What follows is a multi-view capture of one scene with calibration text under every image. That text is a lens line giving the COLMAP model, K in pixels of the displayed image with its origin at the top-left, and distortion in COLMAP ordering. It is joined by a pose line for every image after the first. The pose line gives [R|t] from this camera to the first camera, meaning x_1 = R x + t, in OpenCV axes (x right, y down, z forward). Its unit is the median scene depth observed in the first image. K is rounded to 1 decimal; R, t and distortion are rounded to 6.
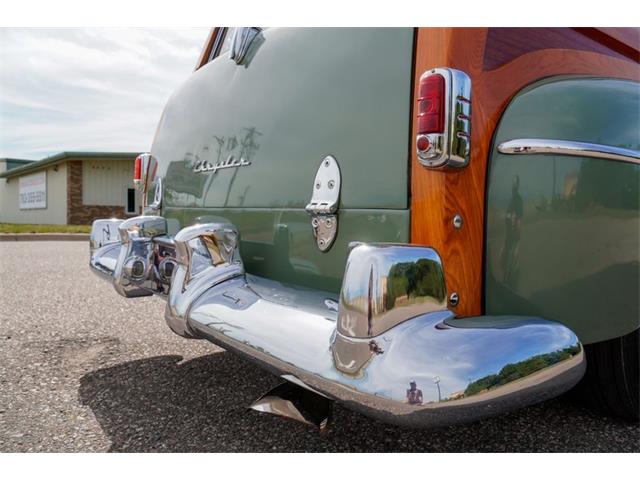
lens RADIAL K [[486.6, 0, 321.8], [0, 486.6, 233.7], [0, 0, 1]] dist [-0.125339, 0.105219]
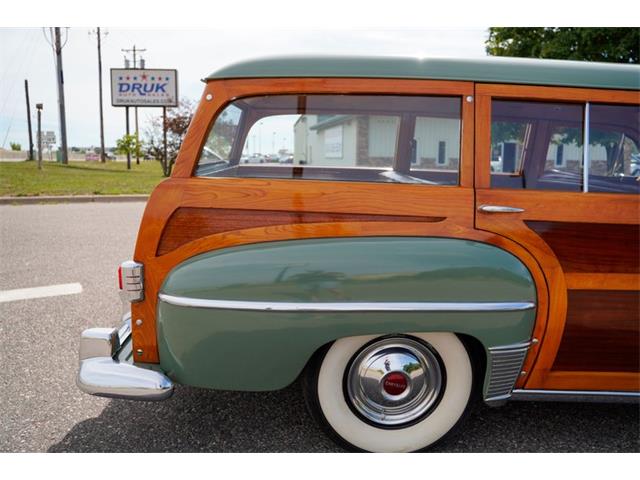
lens RADIAL K [[486.6, 0, 321.8], [0, 486.6, 233.7], [0, 0, 1]] dist [-0.125339, 0.105219]
pose [[0.802349, 0.095431, -0.589176, 1.291445], [-0.026438, 0.991849, 0.124650, -0.426408], [0.596269, -0.084436, 0.798332, -0.175749]]
